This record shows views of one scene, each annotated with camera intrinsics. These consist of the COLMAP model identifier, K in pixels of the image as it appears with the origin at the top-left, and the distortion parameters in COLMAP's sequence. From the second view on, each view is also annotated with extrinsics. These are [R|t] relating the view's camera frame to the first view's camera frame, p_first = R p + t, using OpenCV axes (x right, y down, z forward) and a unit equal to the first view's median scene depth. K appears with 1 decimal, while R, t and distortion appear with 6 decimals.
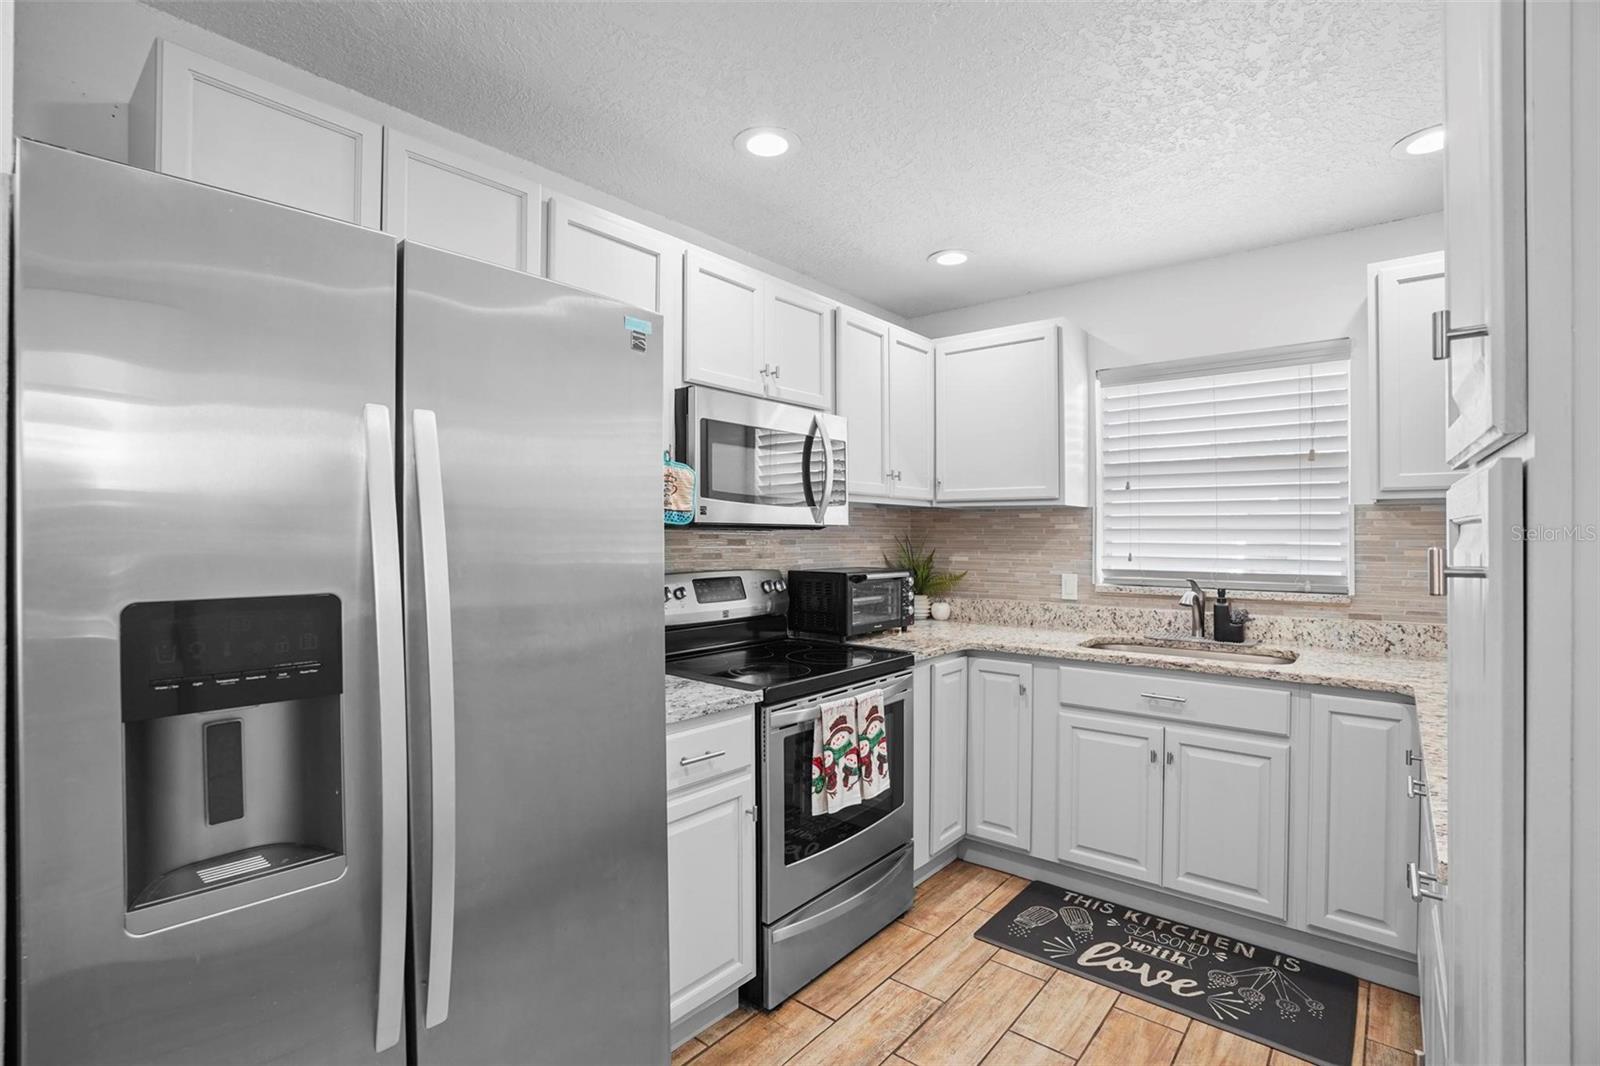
lens RADIAL K [[746.7, 0, 772.4], [0, 746.7, 532.1], [0, 0, 1]] dist [-0.059088, 0.018917]
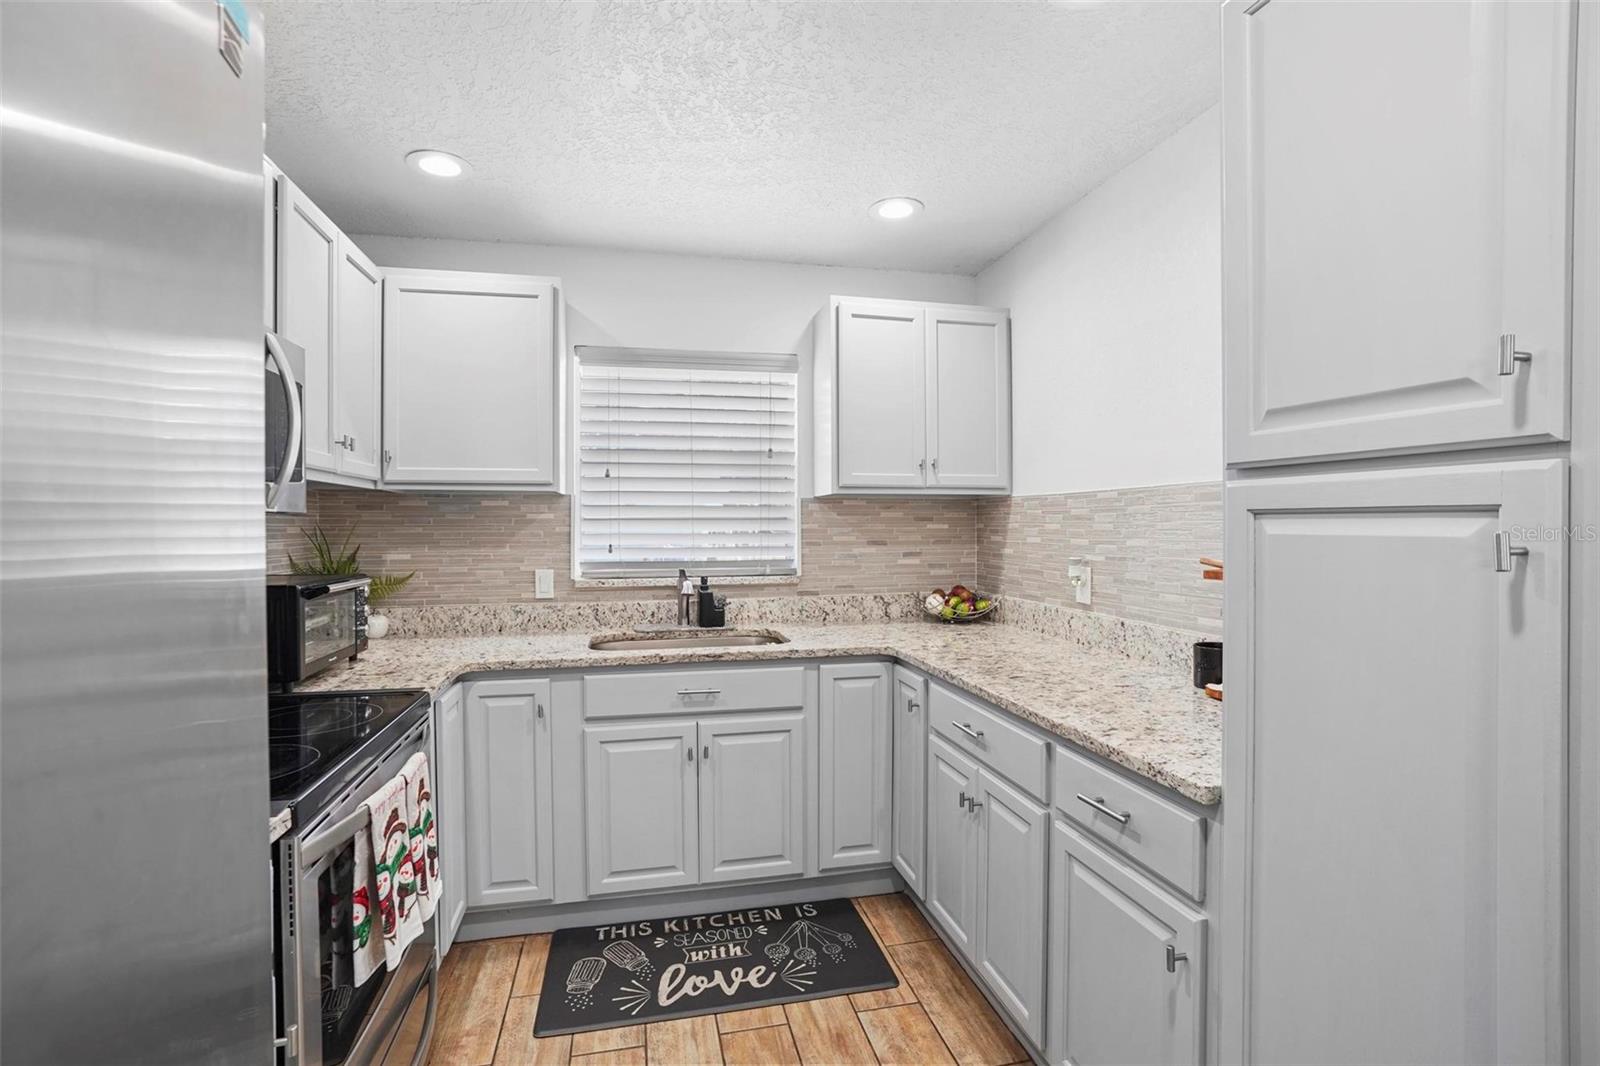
lens RADIAL K [[746.7, 0, 808.9], [0, 746.7, 528.0], [0, 0, 1]] dist [-0.059088, 0.018917]
pose [[0.582981, -0.008104, 0.812446, -0.180179], [0.002957, 0.999965, 0.007853, 0.001446], [-0.812481, -0.002176, 0.582984, 0.308897]]
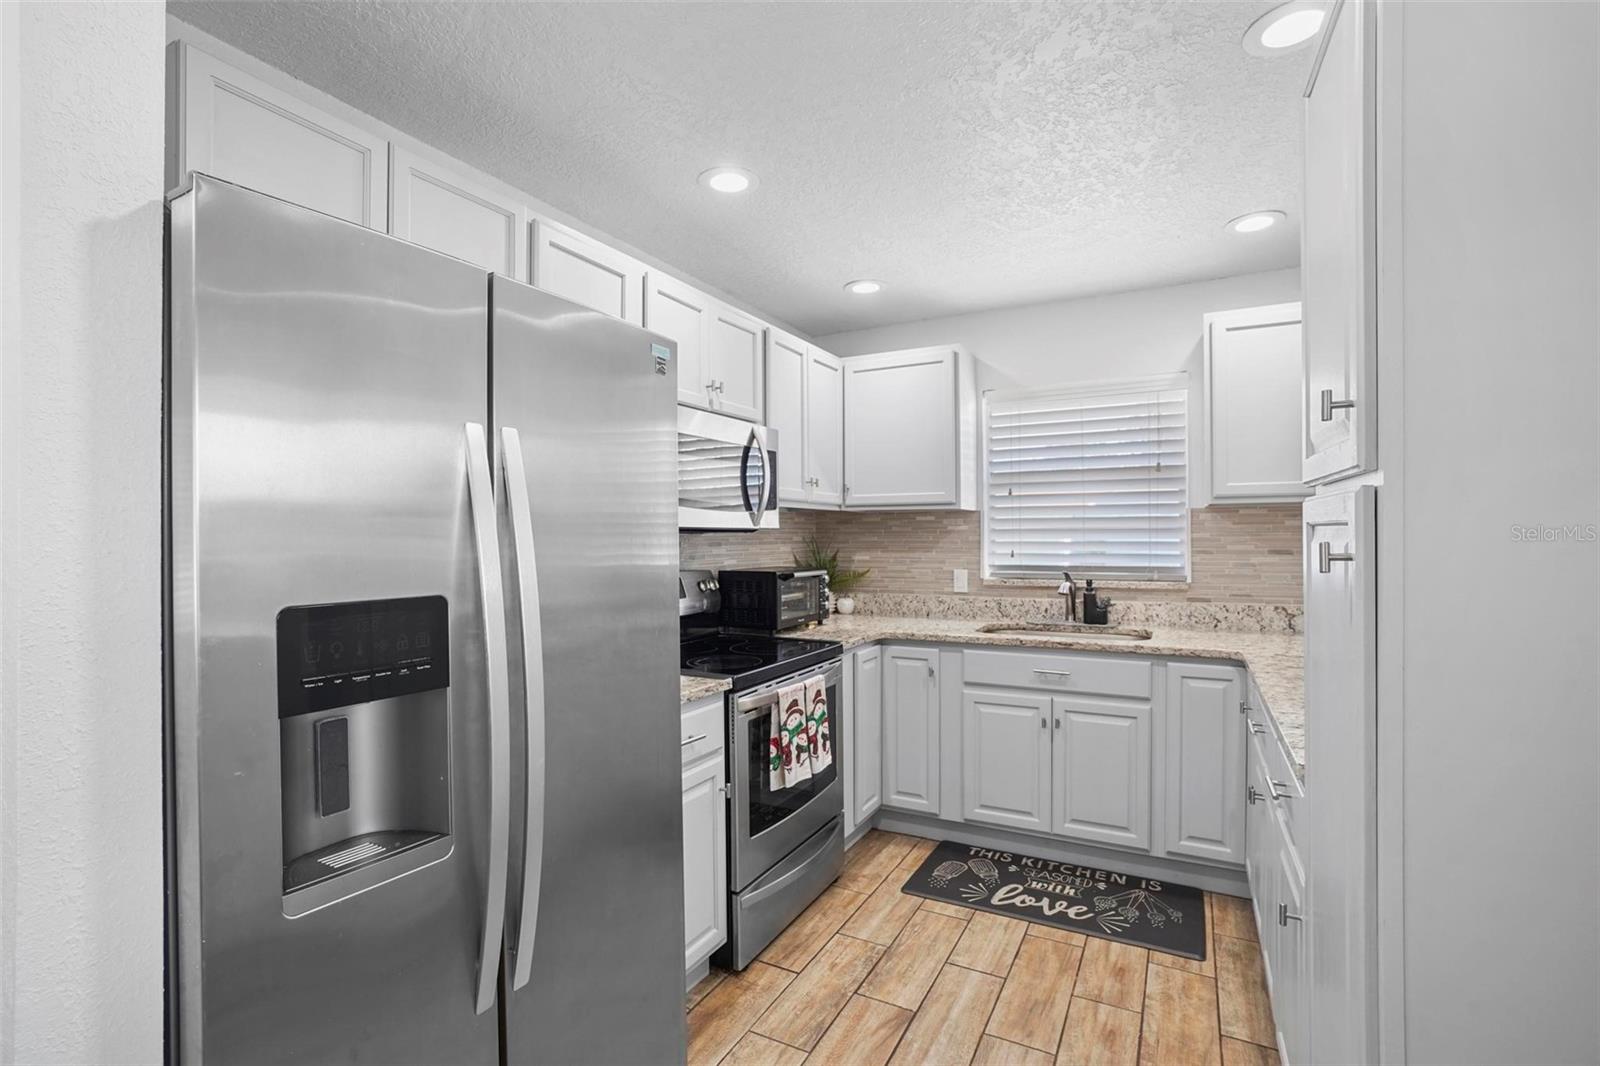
lens RADIAL K [[746.7, 0, 775.7], [0, 746.7, 534.4], [0, 0, 1]] dist [-0.059088, 0.018917]
pose [[0.979649, -0.008924, 0.200519, -0.136981], [0.008657, 0.999960, 0.002208, -0.002699], [-0.200530, -0.000427, 0.979687, -0.073645]]
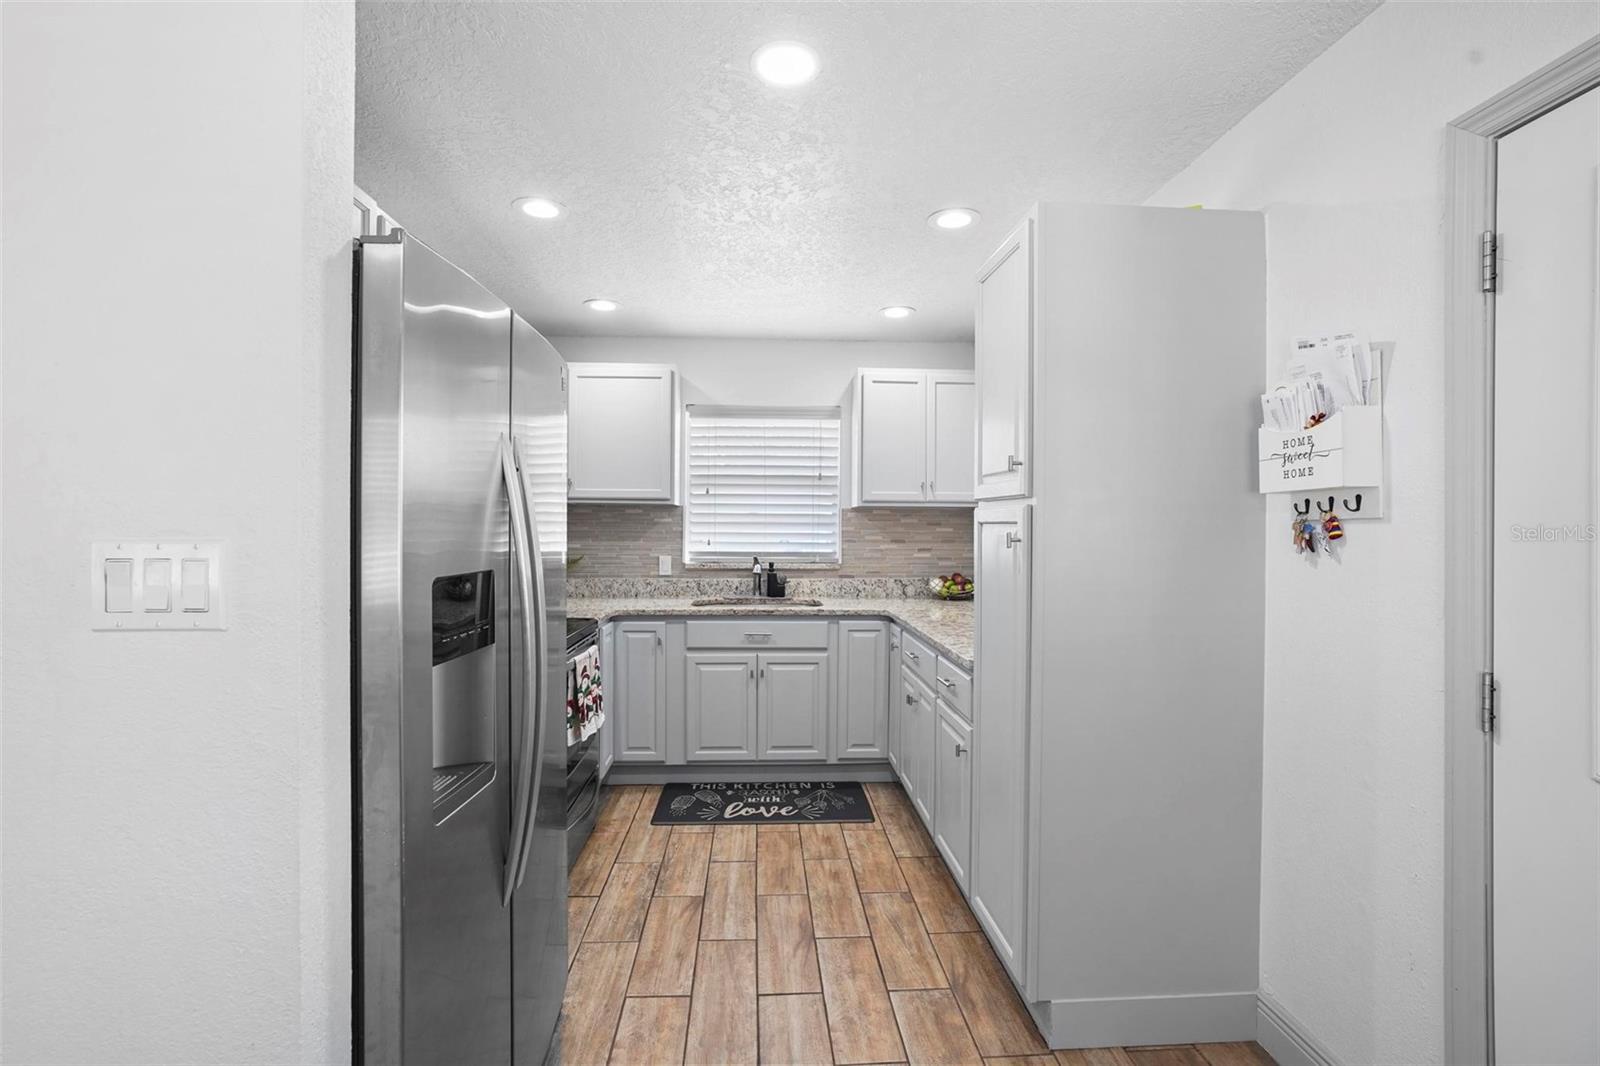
lens RADIAL K [[746.7, 0, 809.9], [0, 746.7, 530.3], [0, 0, 1]] dist [-0.059088, 0.018917]
pose [[0.709785, -0.001330, 0.704417, -0.473079], [-0.006072, 0.999950, 0.008007, -0.001448], [-0.704392, -0.009961, 0.709741, -0.163230]]
